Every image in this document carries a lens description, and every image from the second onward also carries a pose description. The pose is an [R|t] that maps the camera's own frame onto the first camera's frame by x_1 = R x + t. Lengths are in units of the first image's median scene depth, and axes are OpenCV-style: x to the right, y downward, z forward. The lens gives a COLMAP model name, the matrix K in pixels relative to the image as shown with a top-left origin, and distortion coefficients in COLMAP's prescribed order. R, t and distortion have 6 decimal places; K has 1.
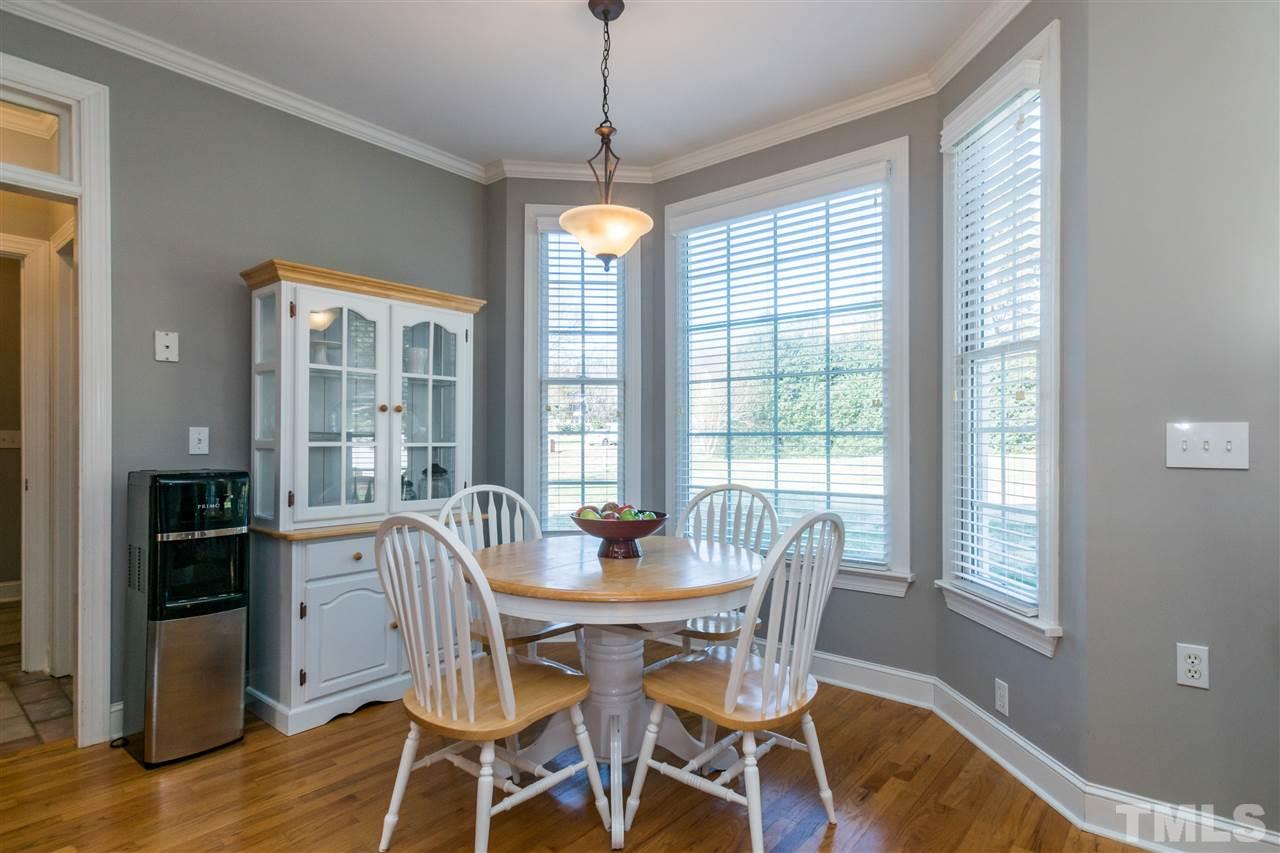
lens RADIAL K [[660.2, 0, 675.6], [0, 660.2, 433.9], [0, 0, 1]] dist [0.003215, 0.001079]
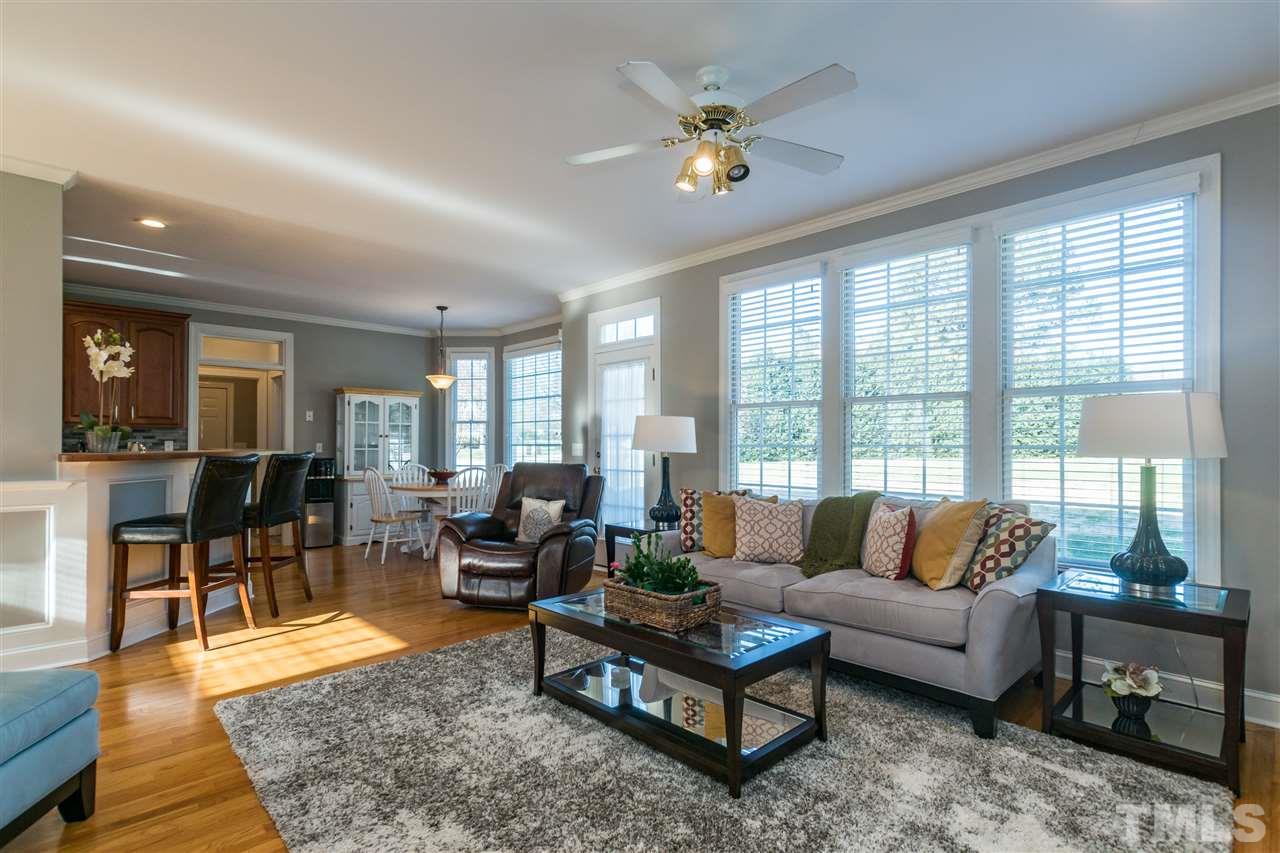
lens RADIAL K [[620.0, 0, 642.7], [0, 620.0, 442.3], [0, 0, 1]] dist [0.001160, 0.000308]
pose [[0.992319, 0.004504, -0.123626, 0.985236], [-0.004243, 0.999988, 0.002377, -0.024853], [0.123635, -0.001835, 0.992326, -1.465457]]
